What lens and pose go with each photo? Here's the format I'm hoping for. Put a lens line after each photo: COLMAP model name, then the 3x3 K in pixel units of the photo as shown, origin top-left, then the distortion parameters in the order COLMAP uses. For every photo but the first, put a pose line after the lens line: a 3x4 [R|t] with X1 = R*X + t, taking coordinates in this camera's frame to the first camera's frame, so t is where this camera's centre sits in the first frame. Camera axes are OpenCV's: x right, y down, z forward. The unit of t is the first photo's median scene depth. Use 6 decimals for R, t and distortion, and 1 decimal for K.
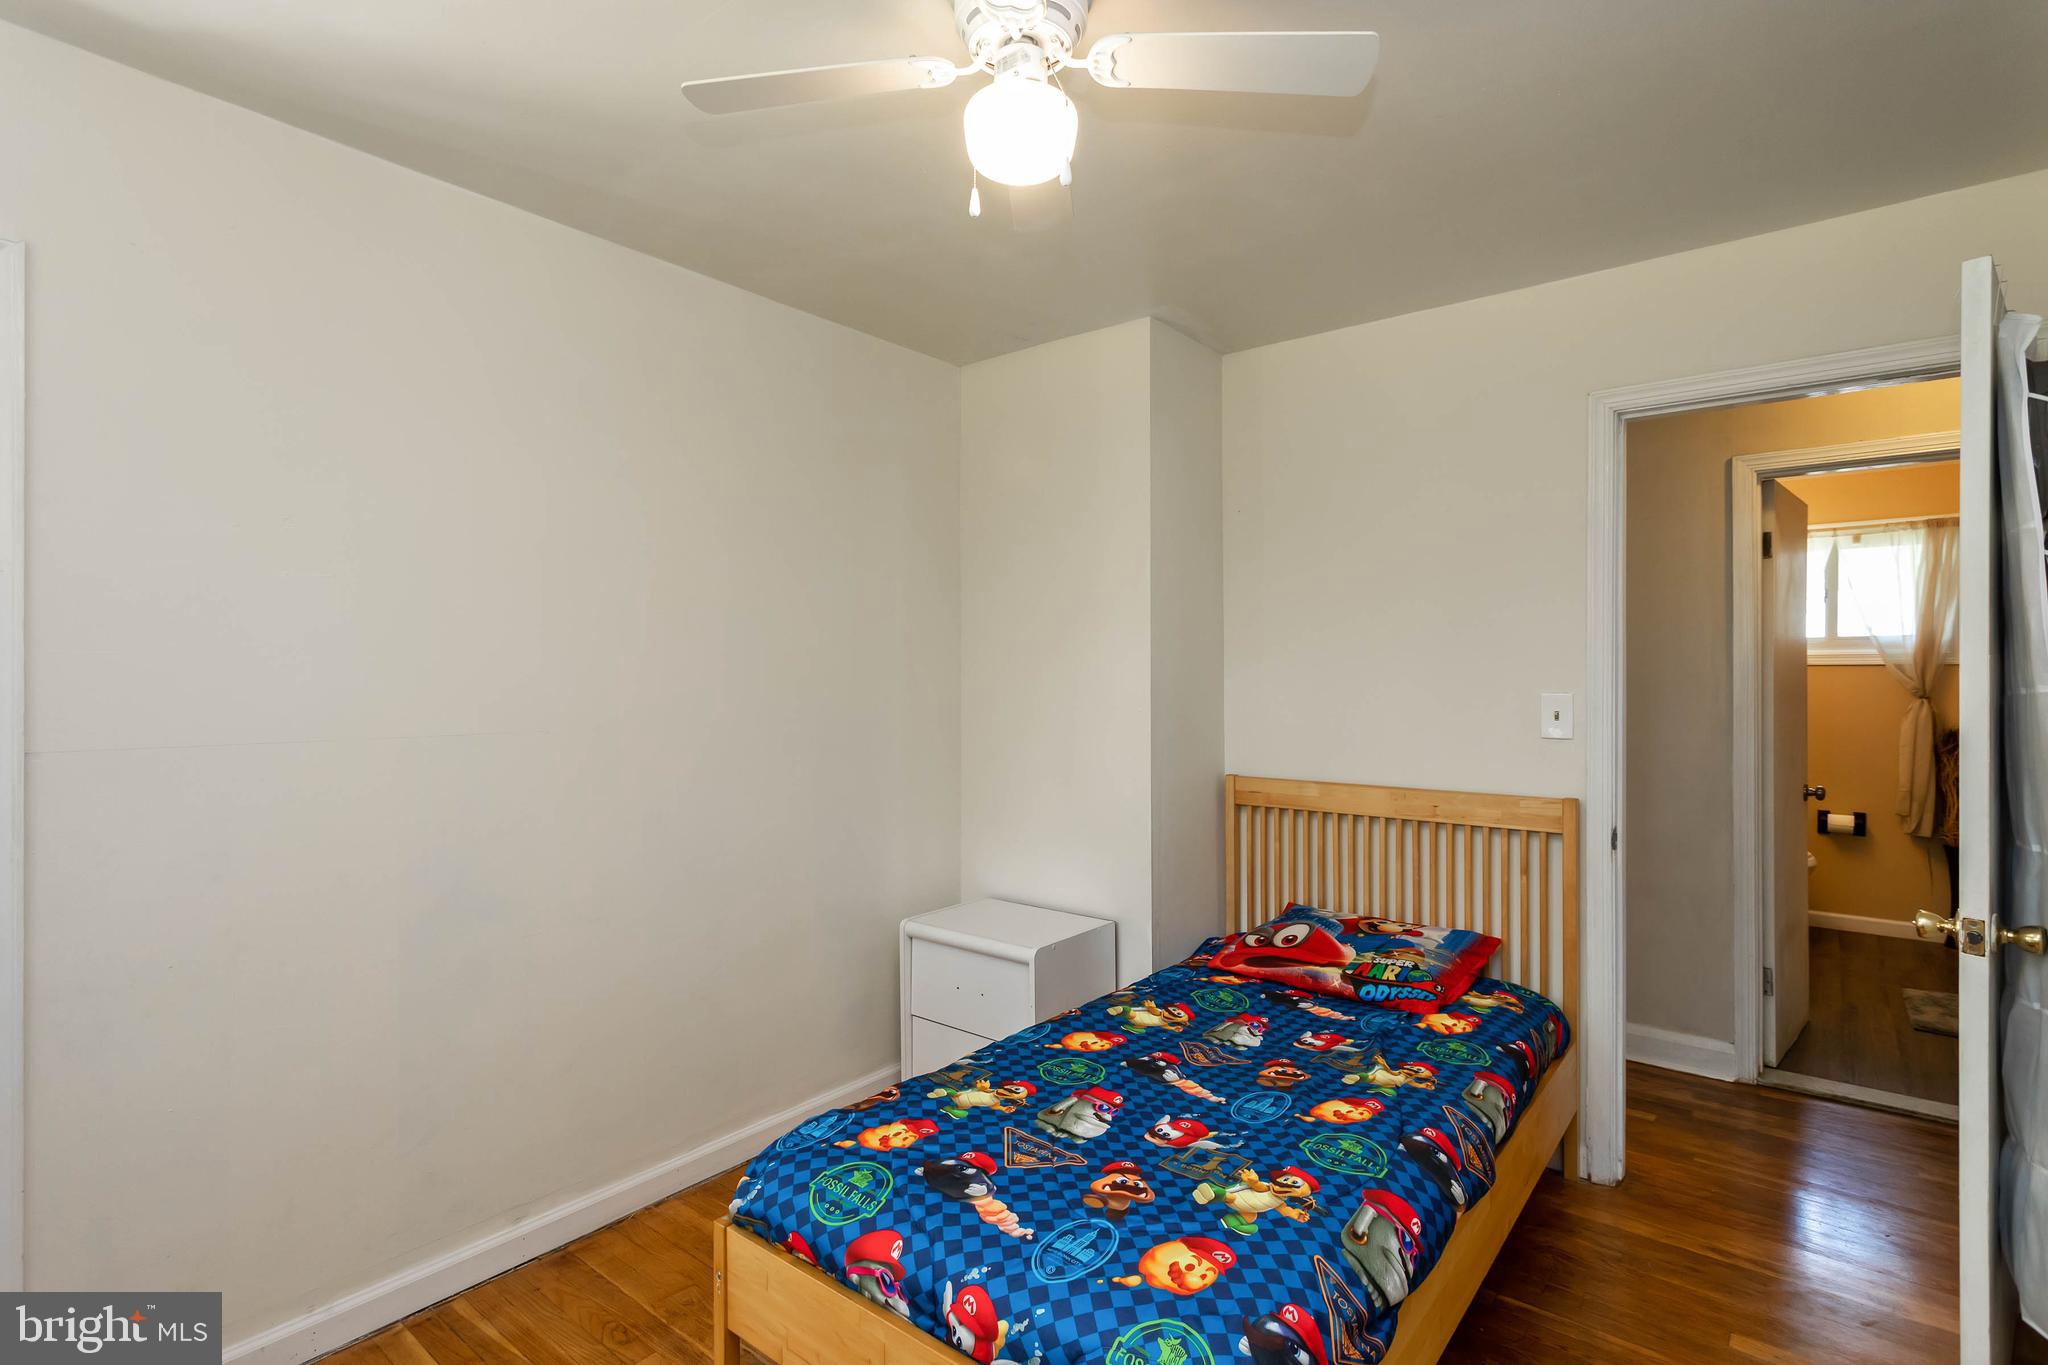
lens RADIAL K [[915.4, 0, 1024.0], [0, 915.4, 682.5], [0, 0, 1]] dist [-0.001155, 0.000007]
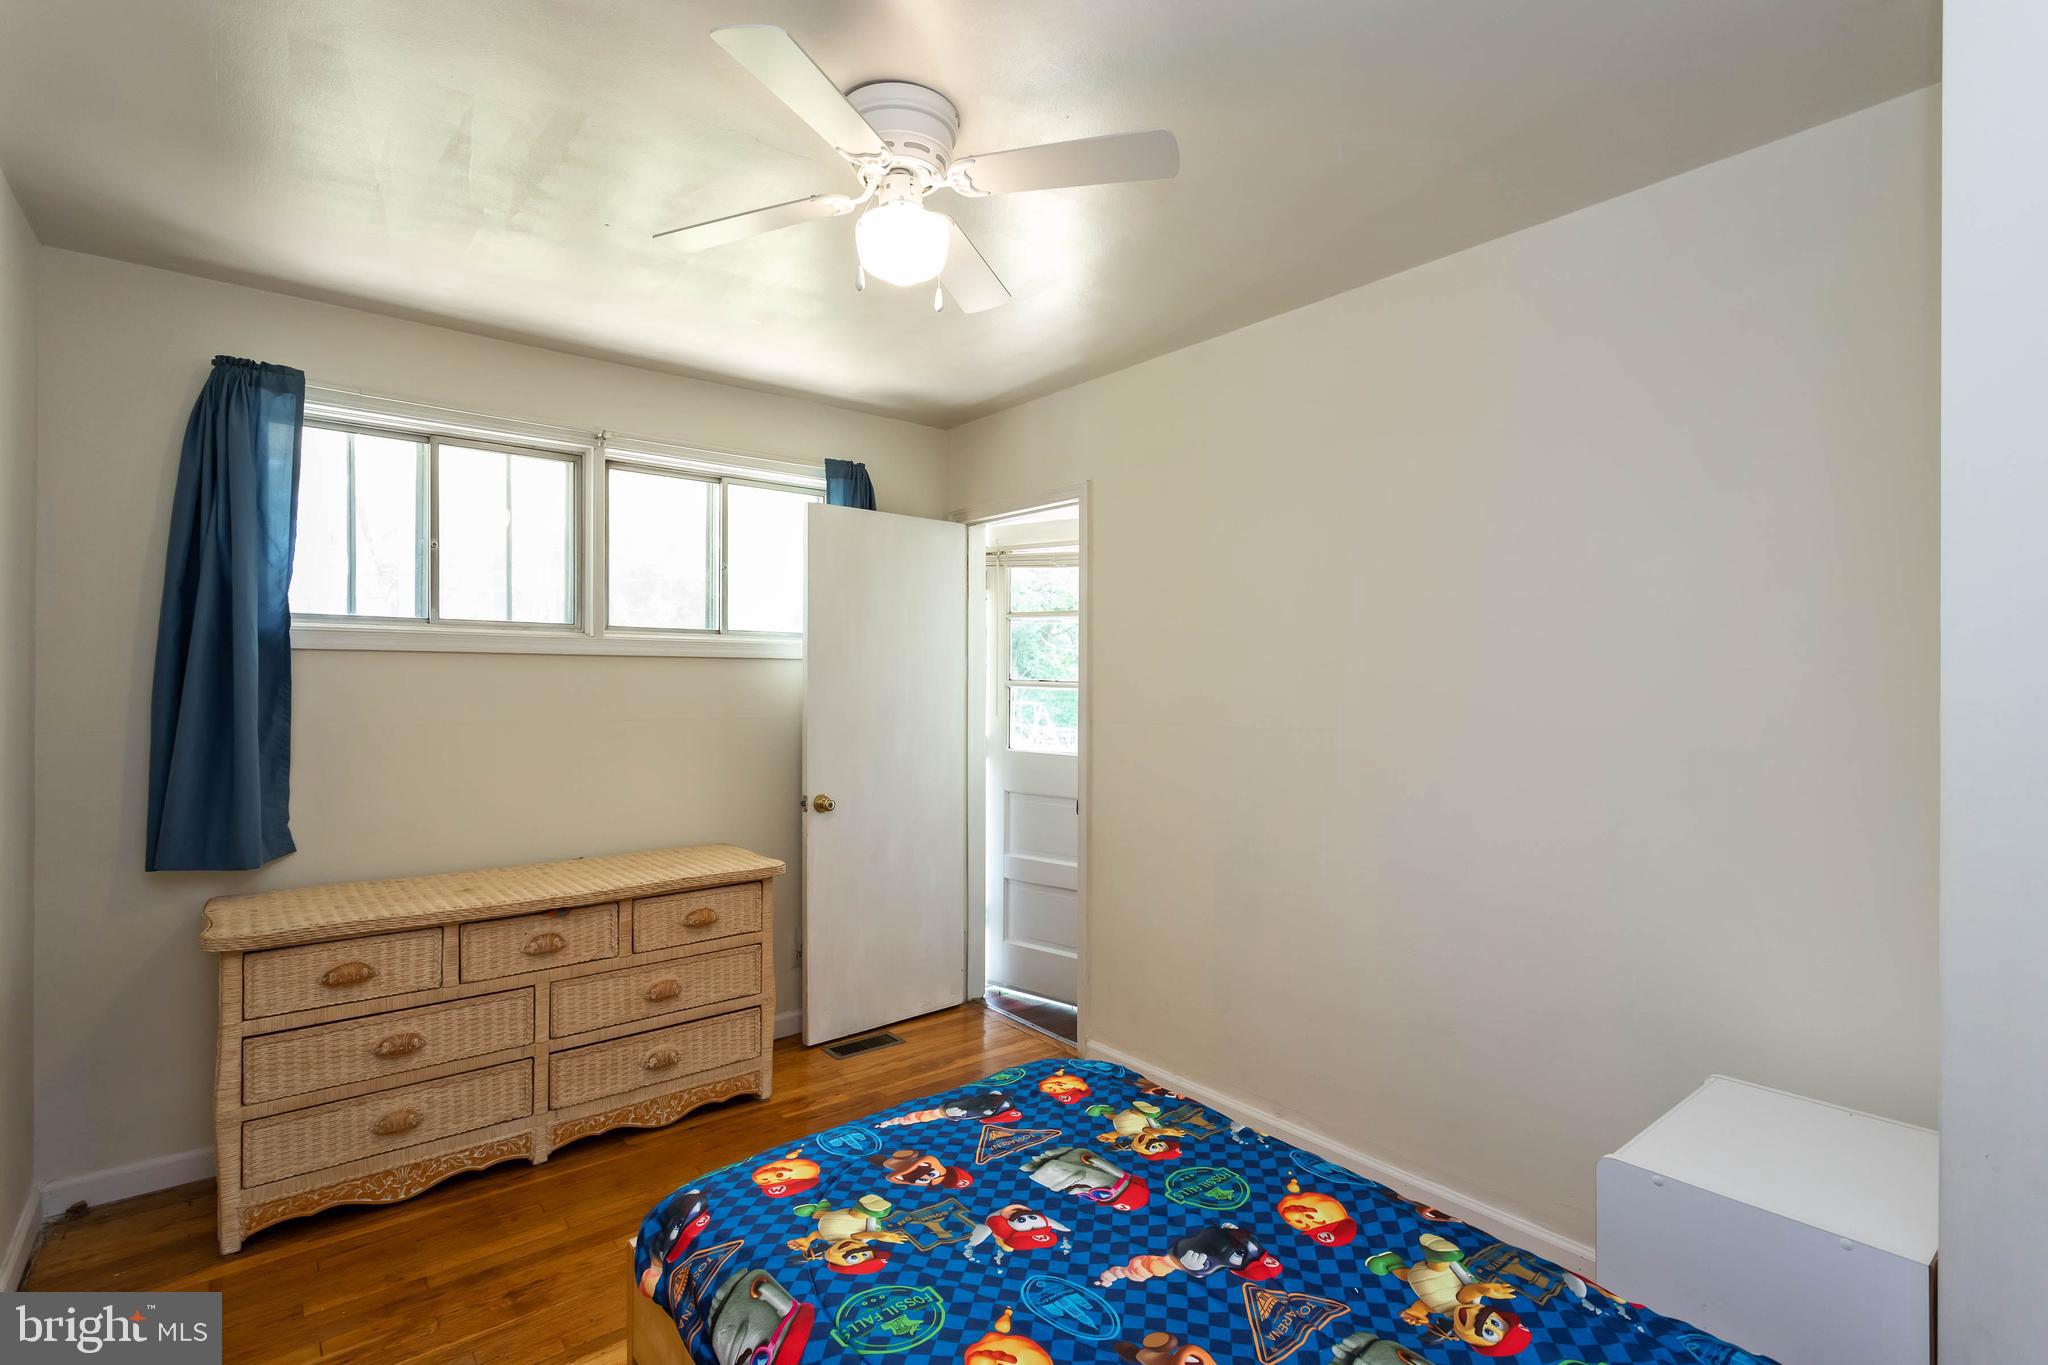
lens RADIAL K [[967.1, 0, 1019.8], [0, 967.1, 682.5], [0, 0, 1]] dist [0.000697, 0.000753]
pose [[-0.176364, -0.002668, -0.984321, 0.993476], [-0.006599, 0.999977, -0.001529, 0.007282], [0.984303, 0.006226, -0.176378, 1.119088]]
